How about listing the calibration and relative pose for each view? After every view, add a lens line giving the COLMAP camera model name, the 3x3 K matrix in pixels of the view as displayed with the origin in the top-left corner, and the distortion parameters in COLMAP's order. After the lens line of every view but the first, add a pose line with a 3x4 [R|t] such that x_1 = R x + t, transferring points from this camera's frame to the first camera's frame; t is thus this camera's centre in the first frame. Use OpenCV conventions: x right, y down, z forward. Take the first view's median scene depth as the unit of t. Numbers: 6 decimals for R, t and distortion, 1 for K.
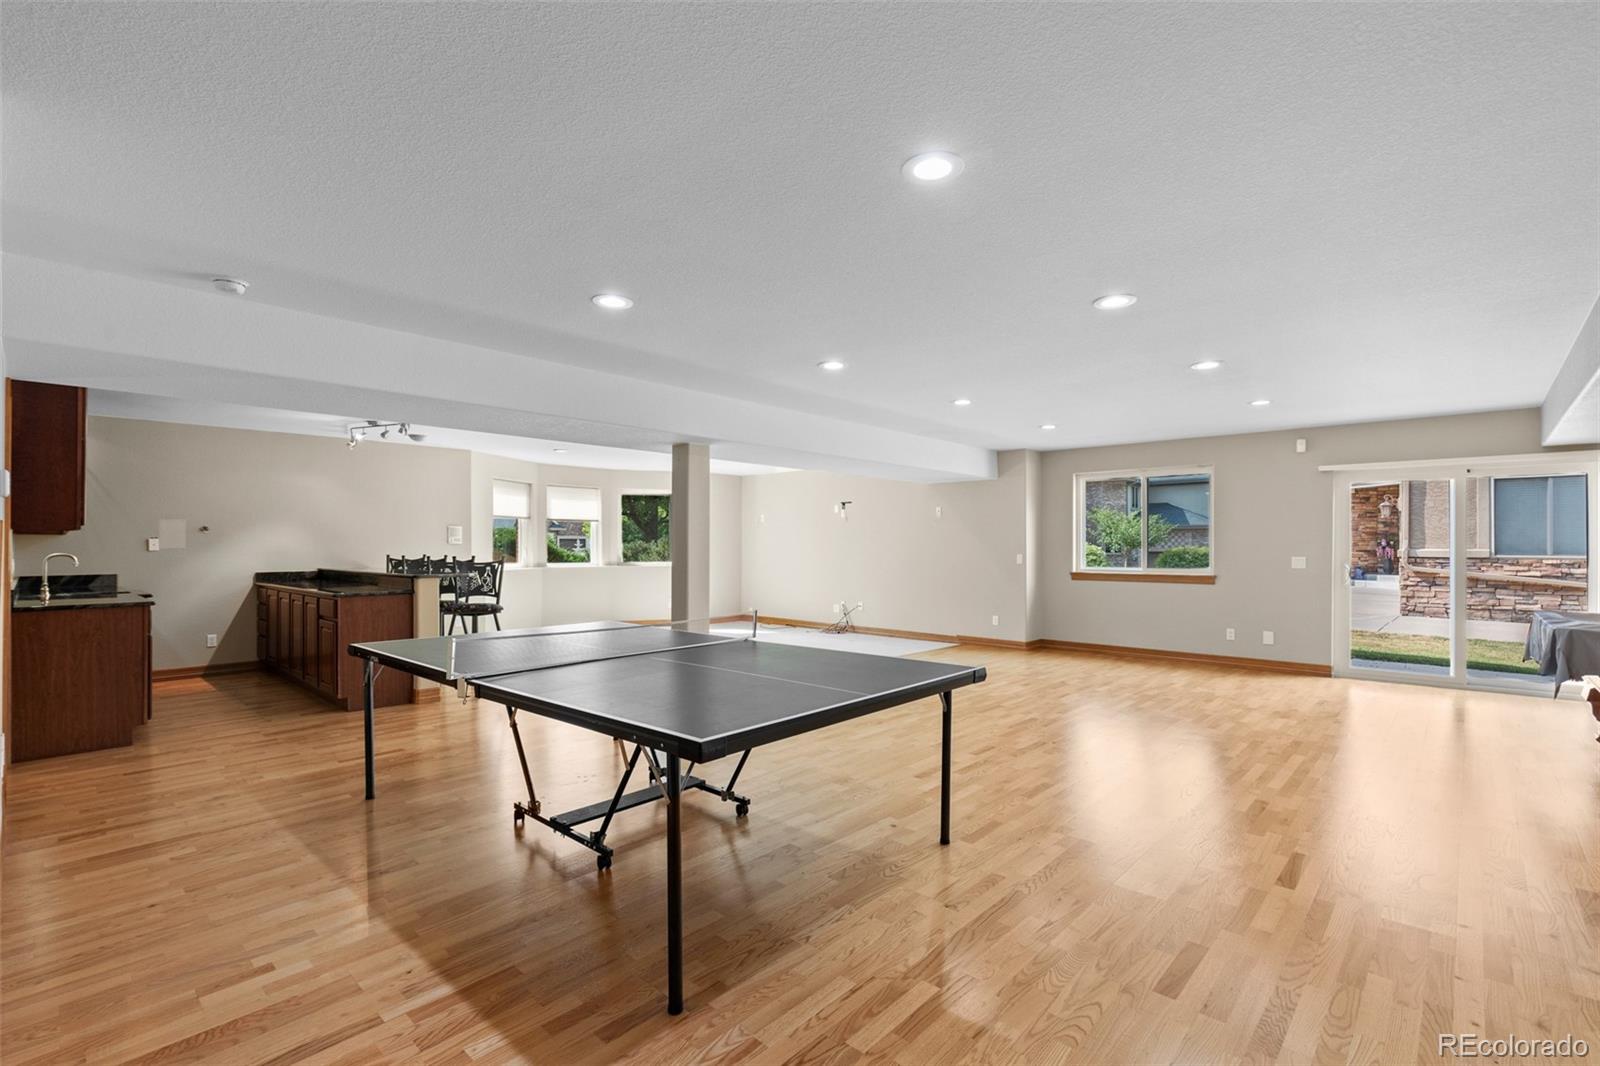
lens RADIAL K [[723.8, 0, 806.8], [0, 723.8, 549.3], [0, 0, 1]] dist [-0.000878, -0.000063]
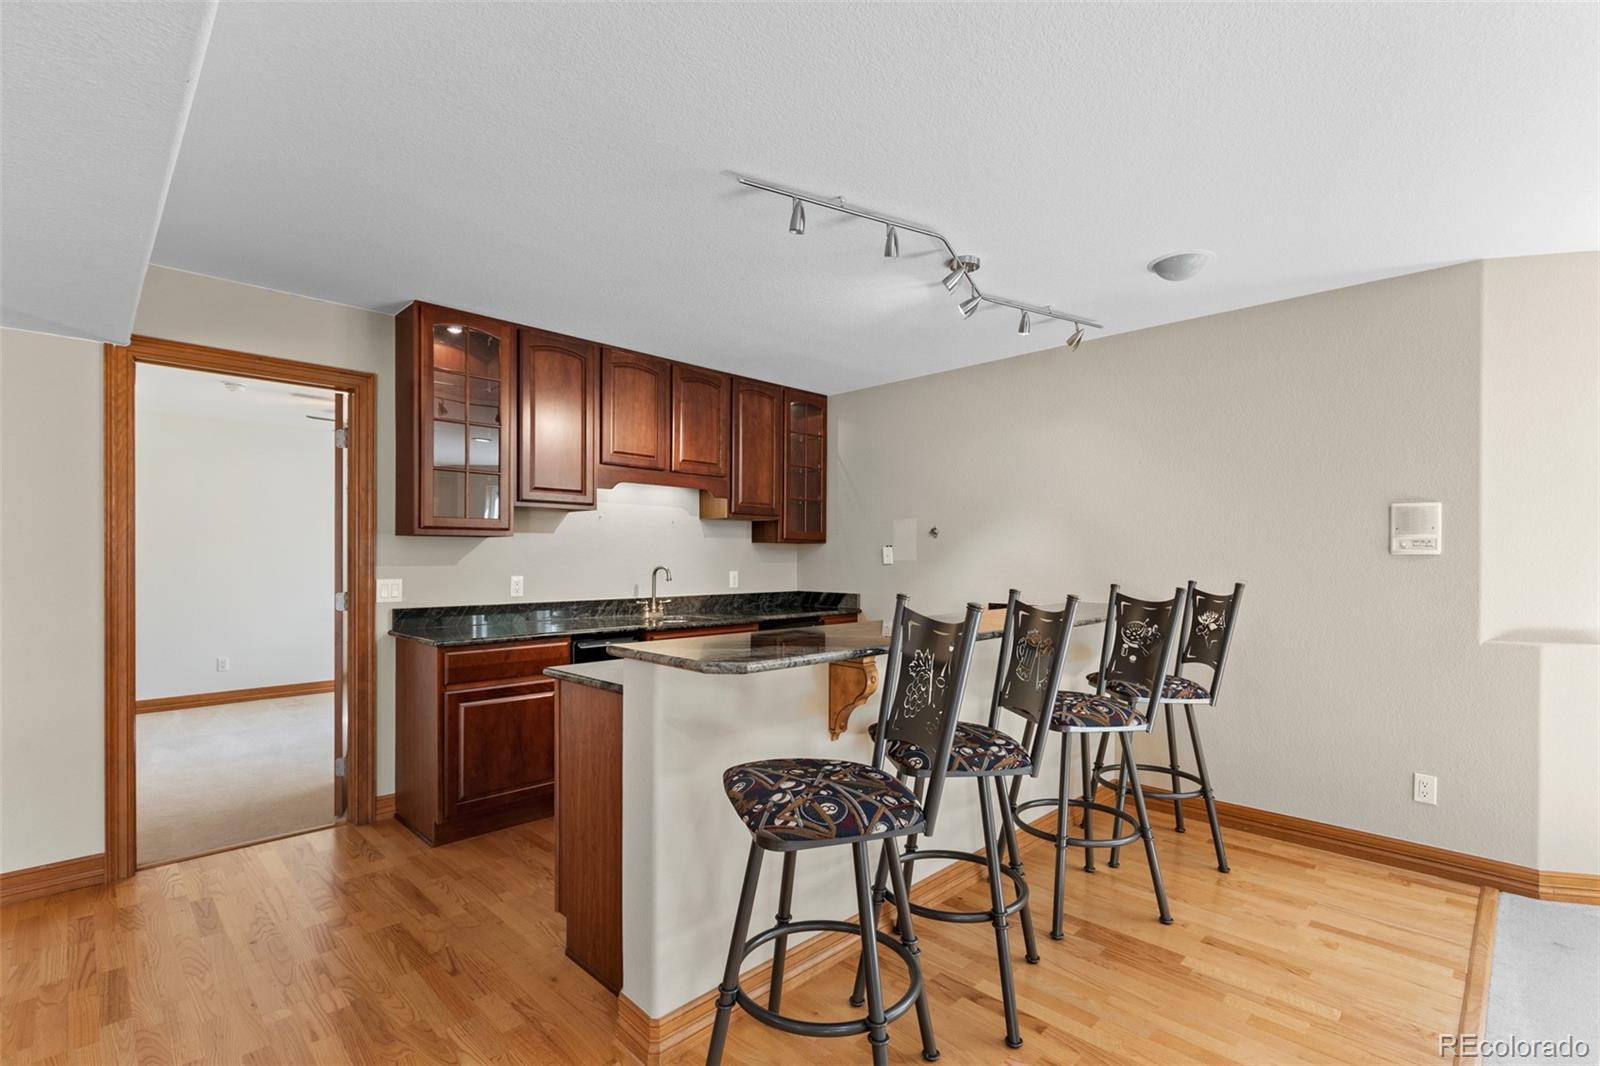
lens RADIAL K [[723.8, 0, 805.1], [0, 723.8, 559.9], [0, 0, 1]] dist [-0.000878, -0.000063]
pose [[-0.030489, 0.006224, -0.999516, -0.175146], [-0.010558, 0.999923, 0.006549, -0.005813], [0.999479, 0.010753, -0.030421, 0.911086]]
